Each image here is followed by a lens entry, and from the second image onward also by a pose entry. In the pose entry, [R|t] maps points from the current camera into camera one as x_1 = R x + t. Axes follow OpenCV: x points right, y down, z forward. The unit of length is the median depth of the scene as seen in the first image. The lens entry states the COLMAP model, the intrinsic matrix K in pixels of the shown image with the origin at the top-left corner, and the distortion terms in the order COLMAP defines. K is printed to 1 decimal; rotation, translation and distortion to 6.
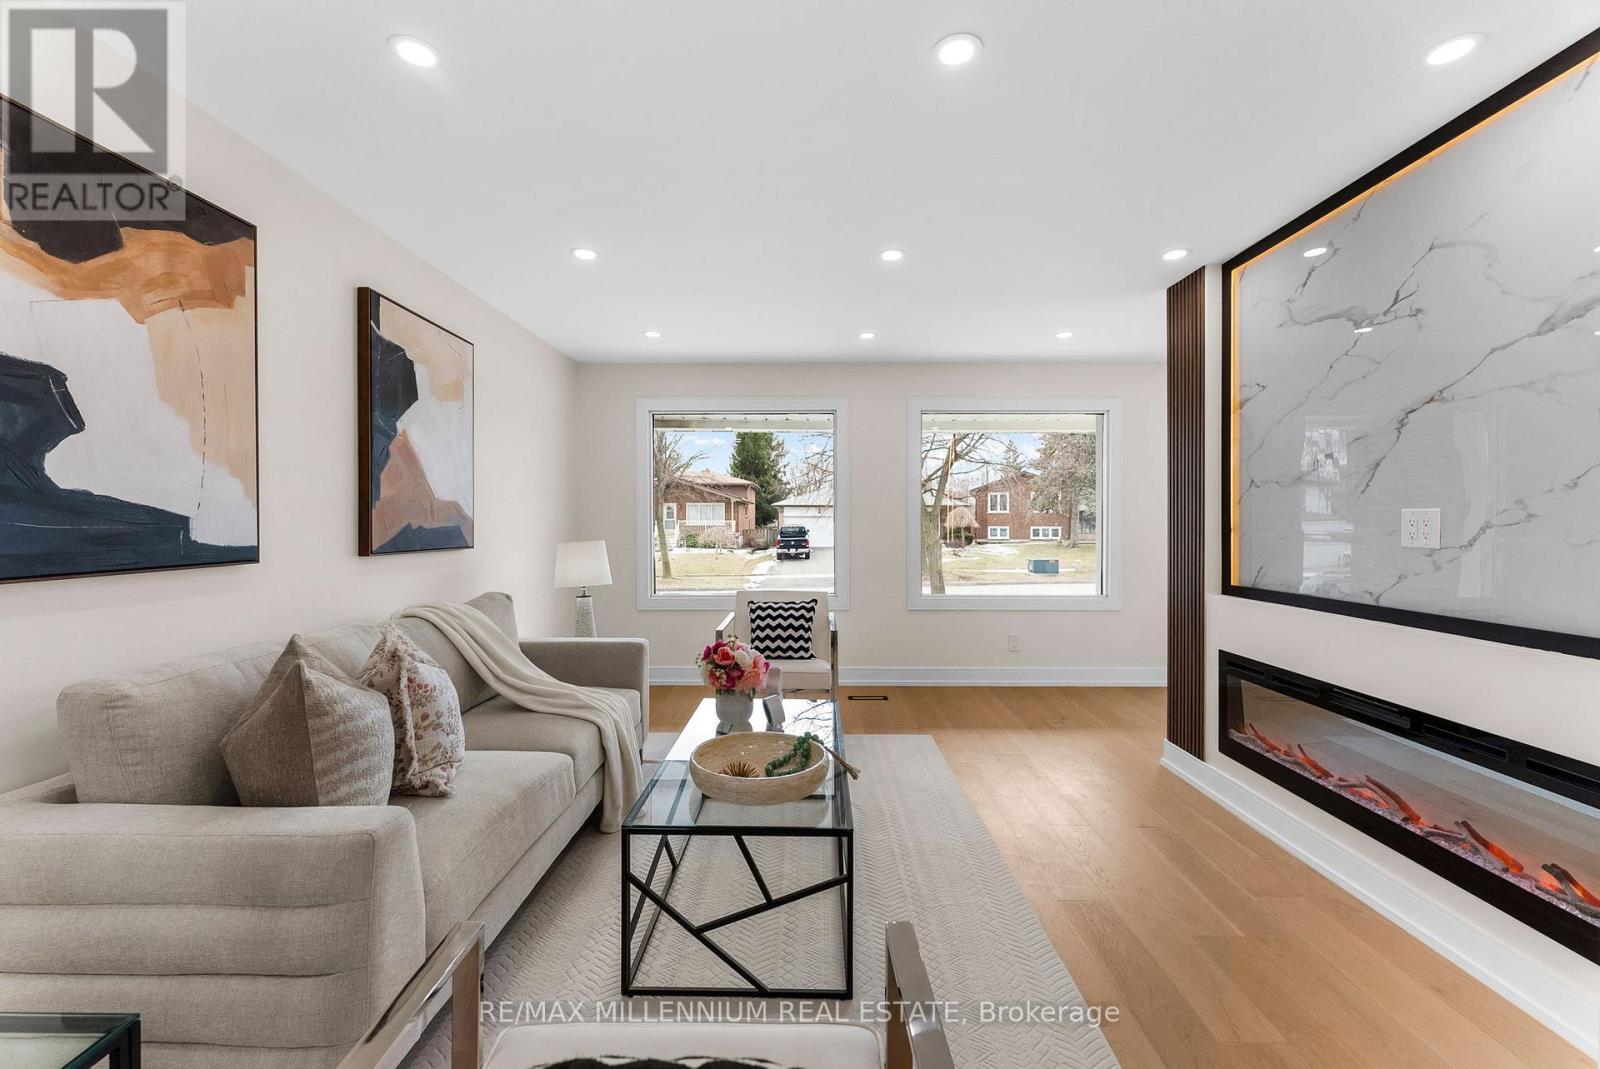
lens RADIAL K [[650.0, 0, 800.4], [0, 650.0, 526.6], [0, 0, 1]] dist [0.000583, 0.000479]
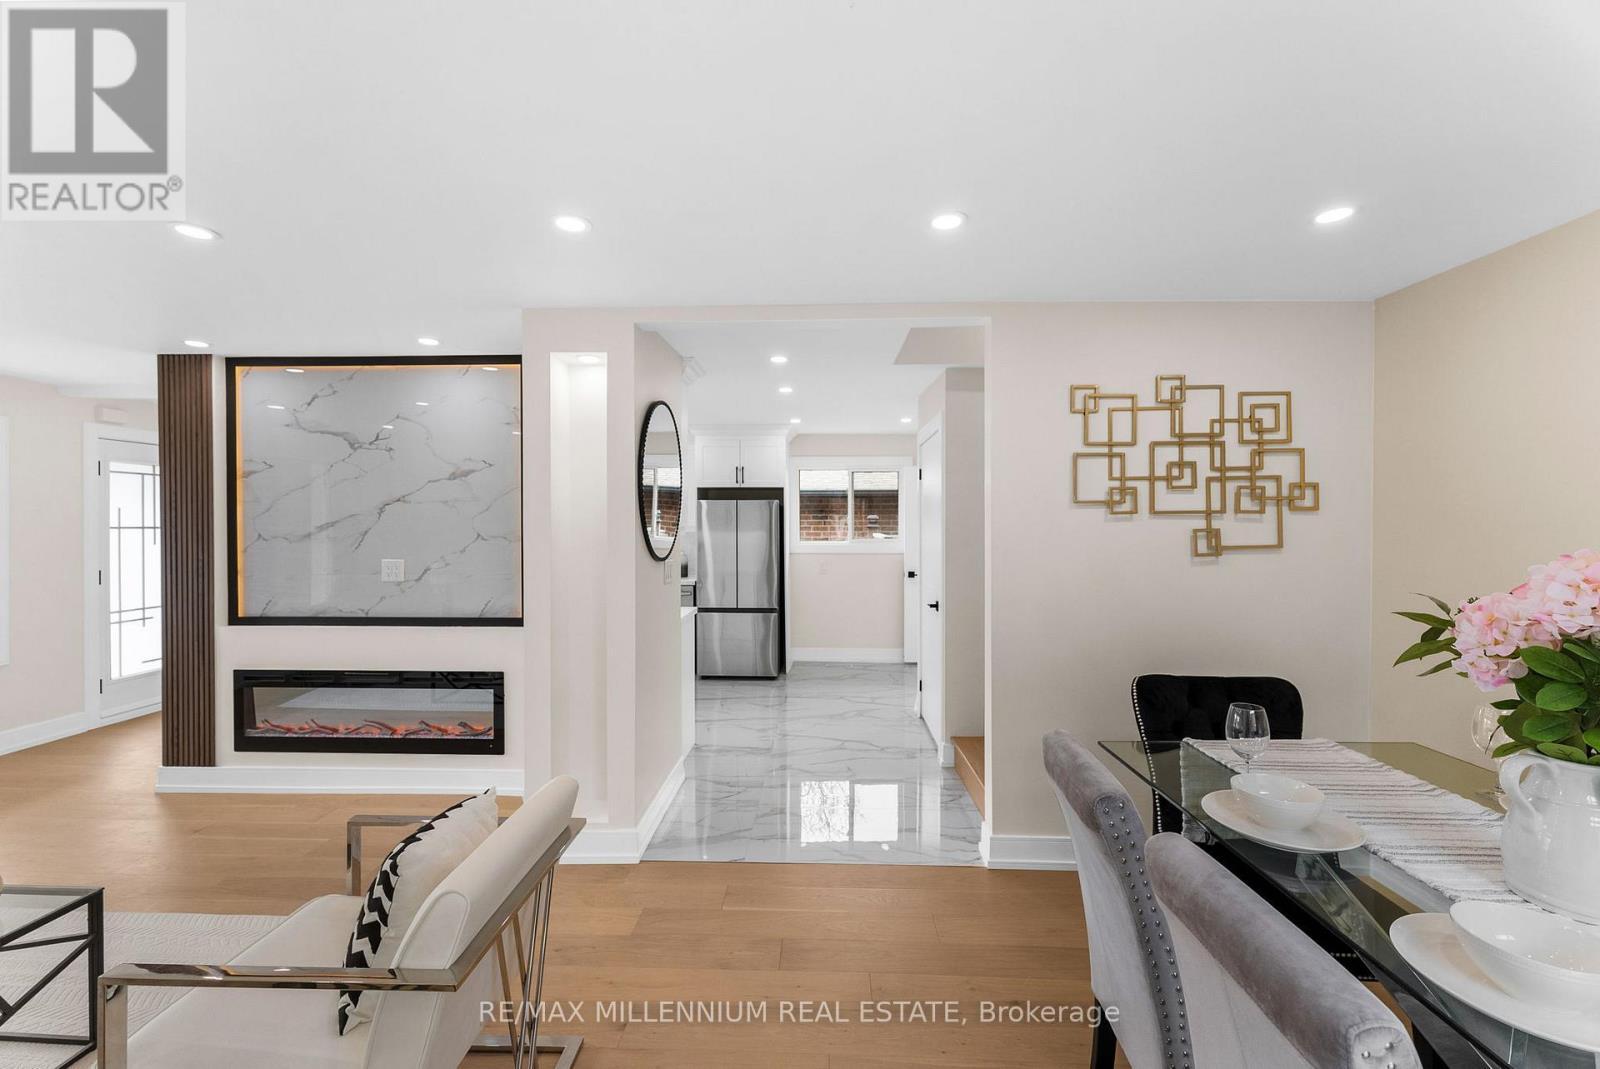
lens RADIAL K [[647.4, 0, 800.0], [0, 647.4, 534.5], [0, 0, 1]] dist [-0.001004, 0.000085]
pose [[0.017178, -0.010642, 0.999796, -0.644599], [0.004901, 0.999932, 0.010559, -0.087159], [-0.999840, 0.004719, 0.017229, -0.122768]]
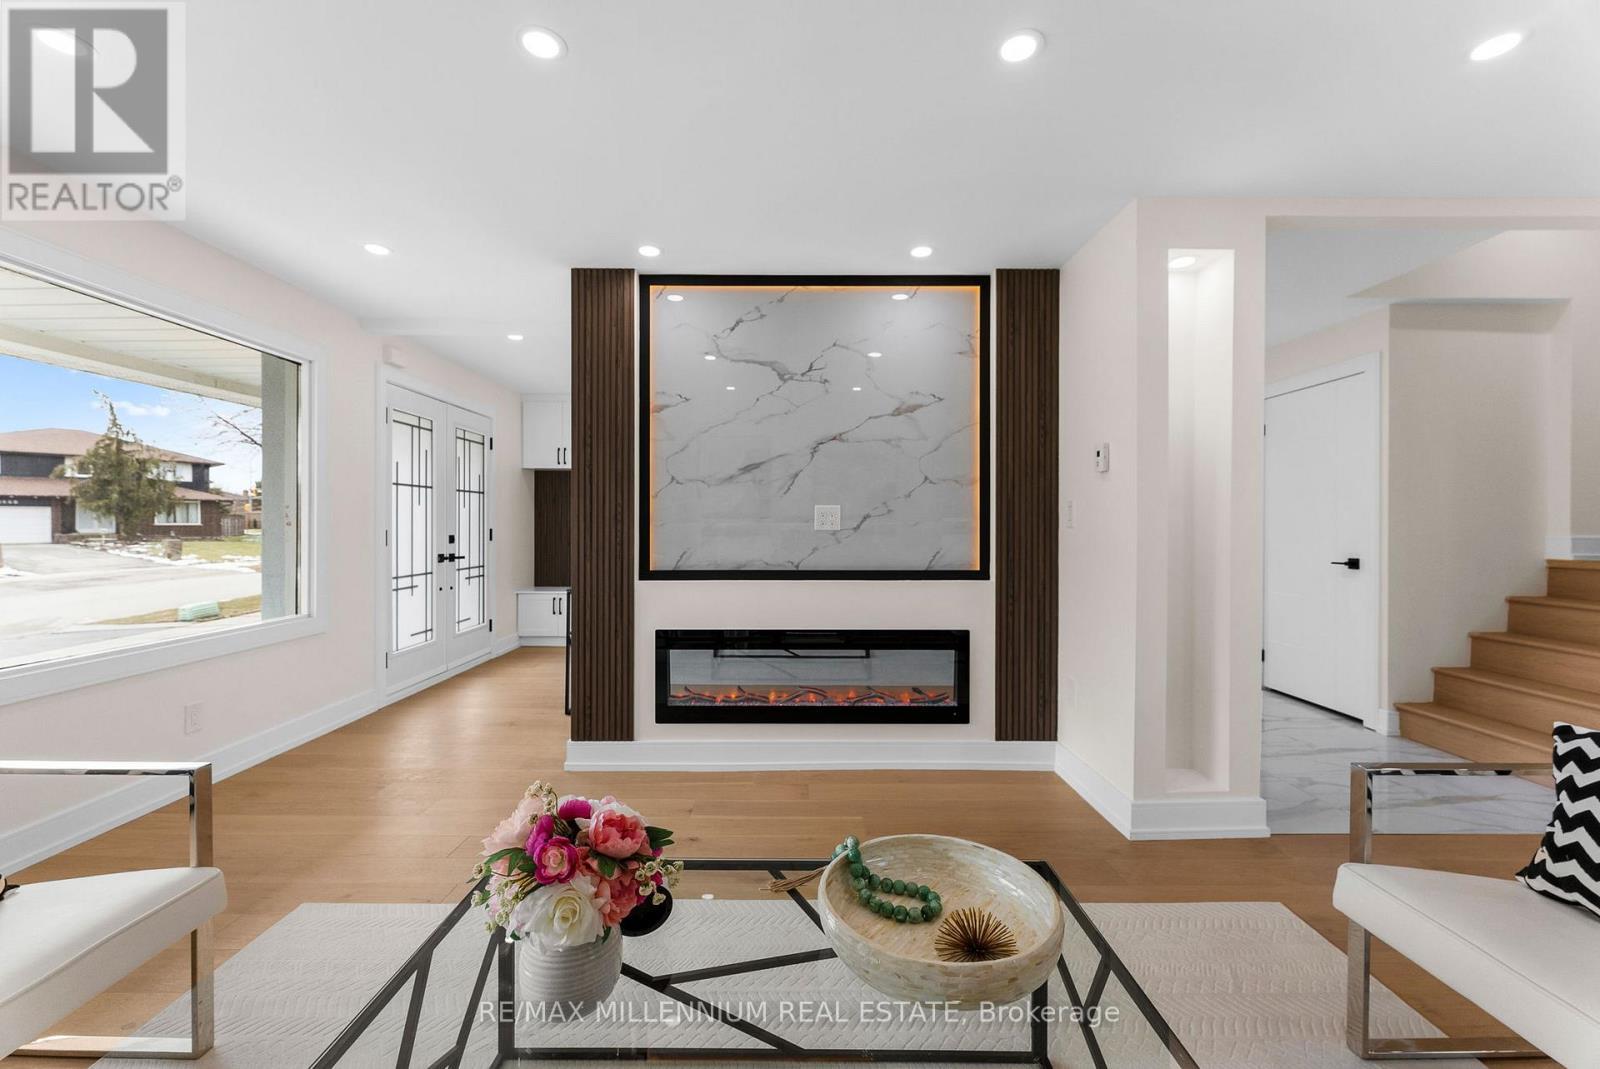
lens RADIAL K [[647.4, 0, 800.0], [0, 647.4, 534.5], [0, 0, 1]] dist [-0.001004, 0.000085]
pose [[-0.013859, -0.009951, 0.999854, -0.499990], [0.003116, 0.999945, 0.009995, 0.021443], [-0.999899, 0.003254, -0.013827, 0.862824]]
